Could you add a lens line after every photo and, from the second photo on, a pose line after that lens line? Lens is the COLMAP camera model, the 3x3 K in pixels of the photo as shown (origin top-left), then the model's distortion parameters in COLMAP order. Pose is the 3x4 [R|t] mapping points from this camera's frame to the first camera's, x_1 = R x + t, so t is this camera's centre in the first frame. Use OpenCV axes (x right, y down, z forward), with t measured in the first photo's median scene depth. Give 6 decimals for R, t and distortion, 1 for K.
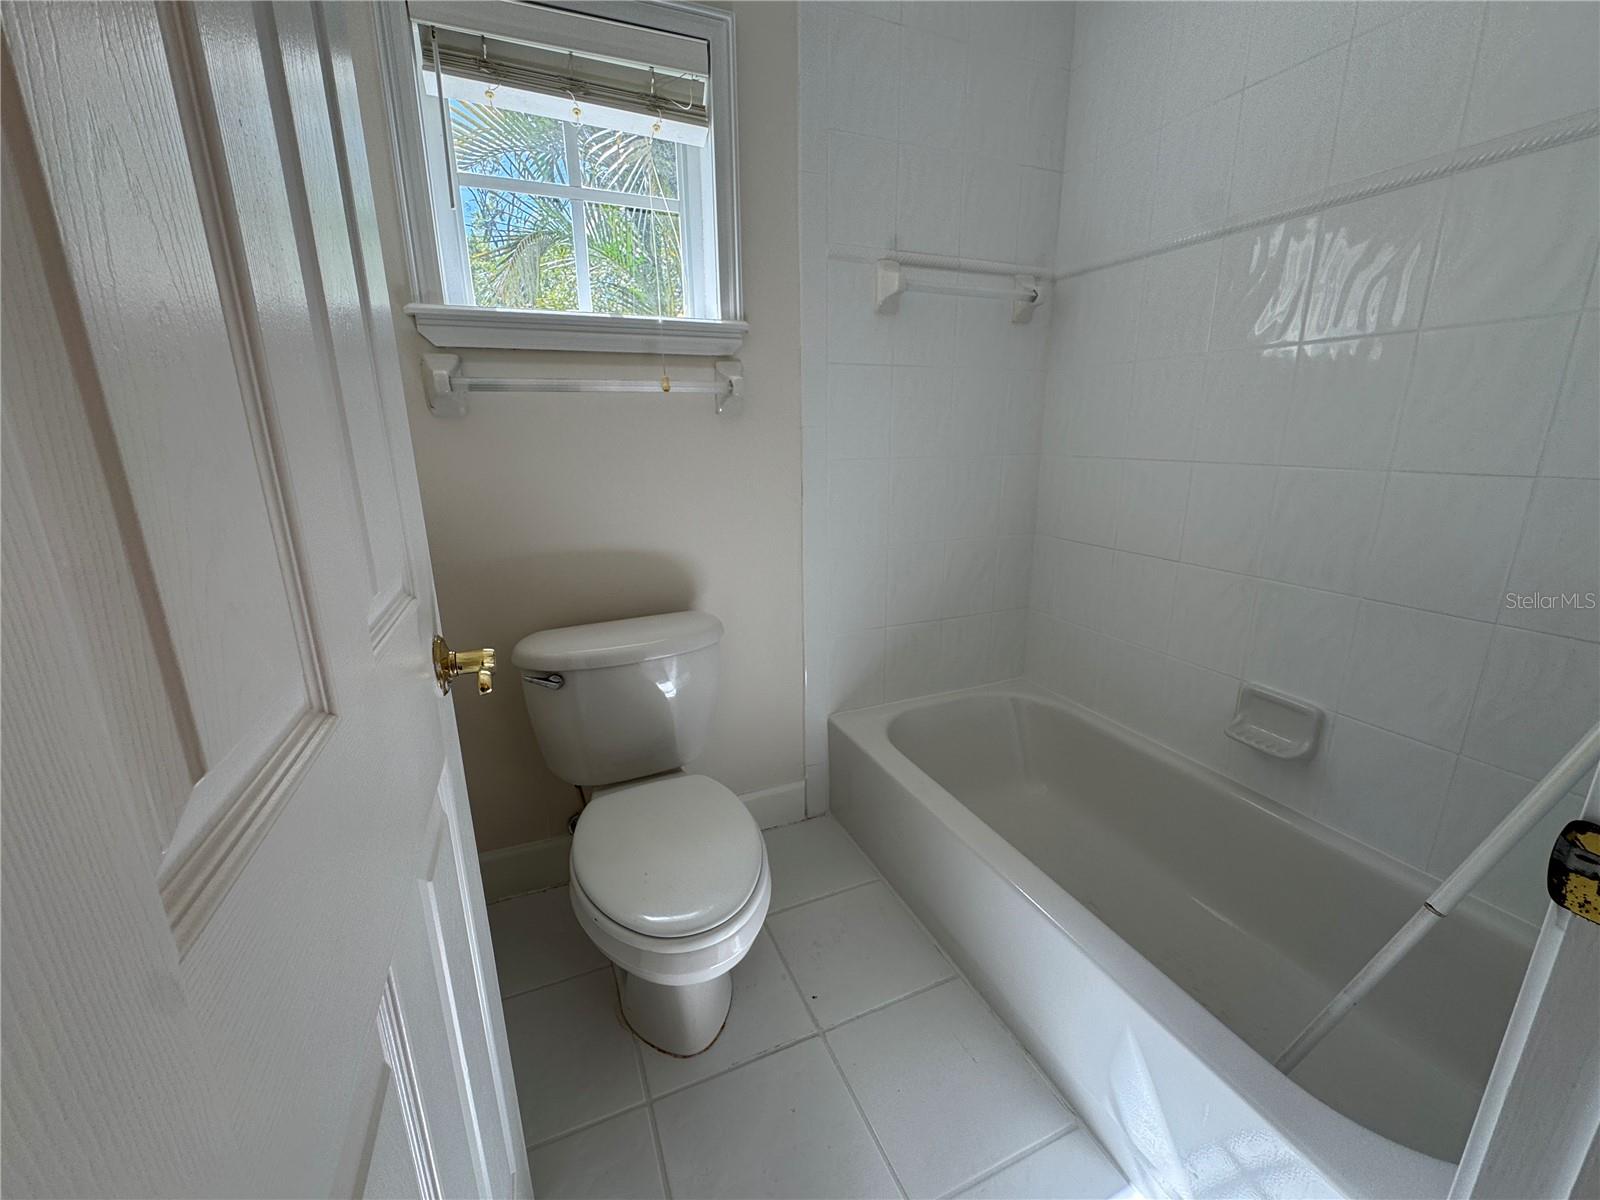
lens RADIAL K [[643.3, 0, 796.0], [0, 643.3, 593.6], [0, 0, 1]] dist [-0.003902, 0.001008]
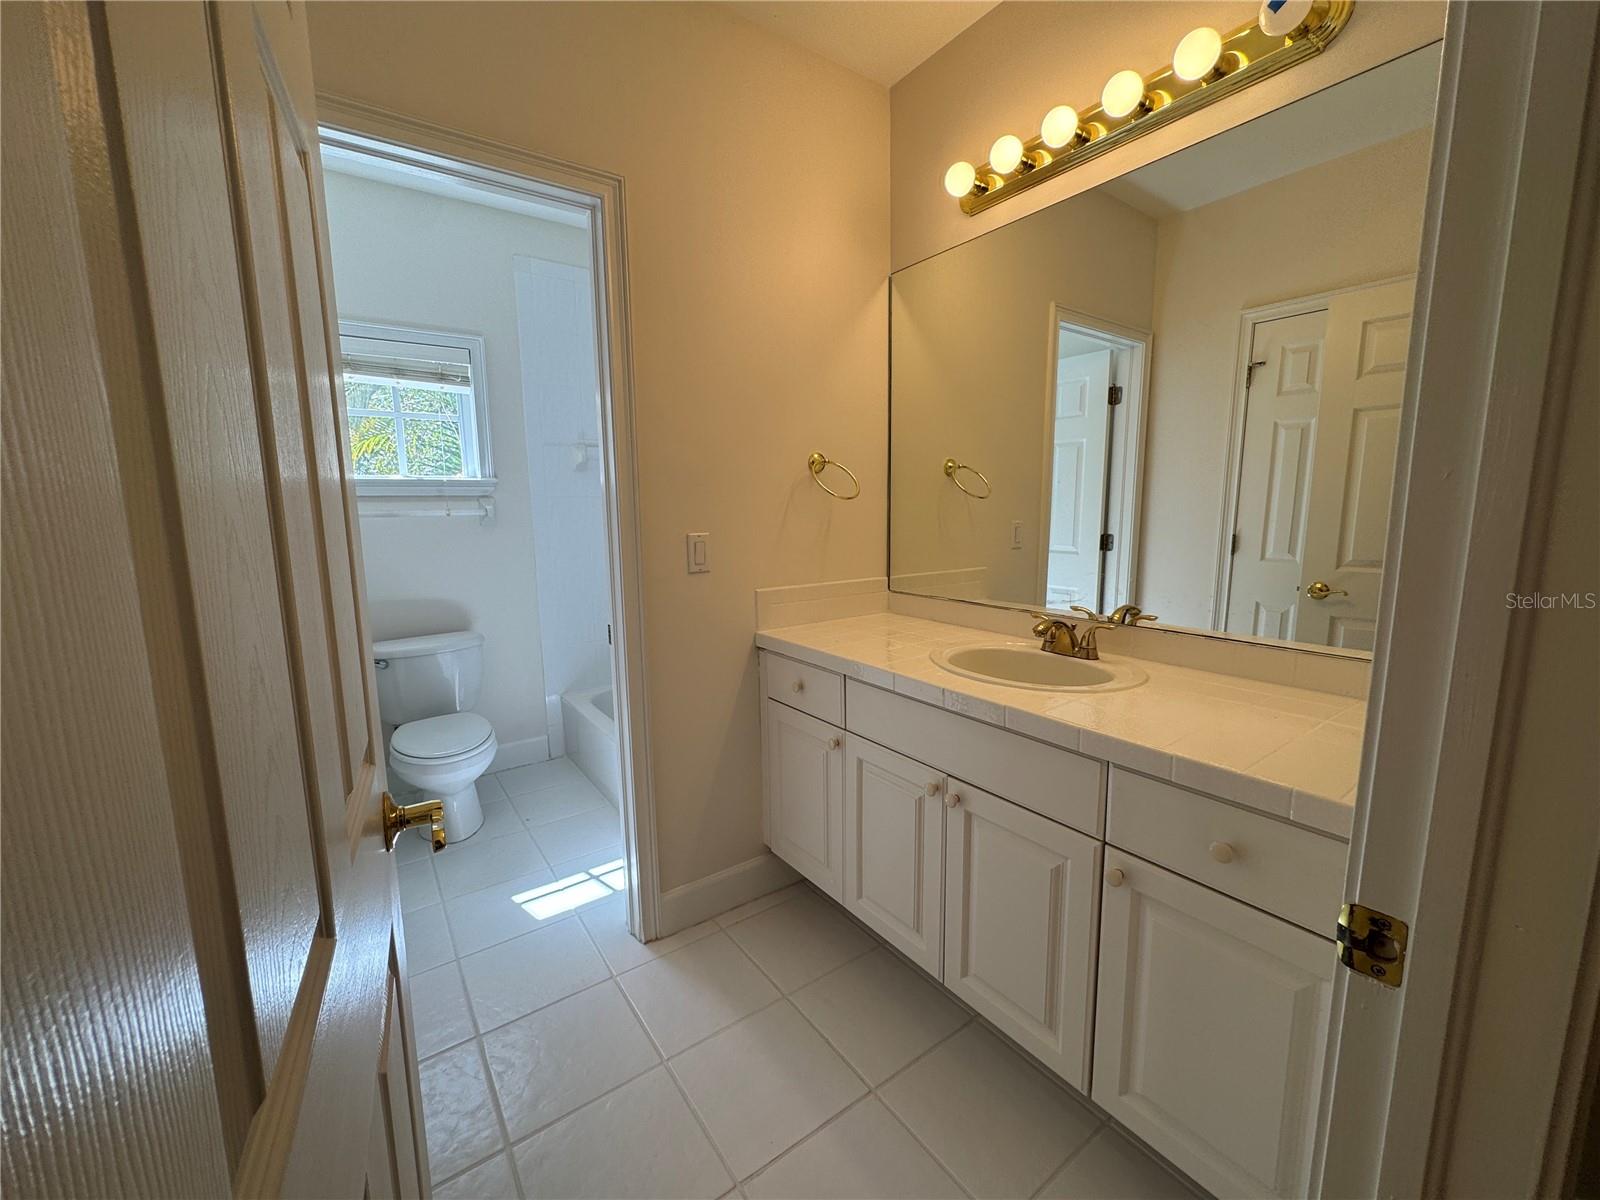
lens RADIAL K [[643.3, 0, 793.8], [0, 643.3, 598.3], [0, 0, 1]] dist [-0.003902, 0.001008]
pose [[0.977168, -0.039016, 0.208856, 0.400976], [0.064243, 0.991239, -0.115401, 0.224638], [-0.202524, 0.126183, 0.971114, -1.062249]]
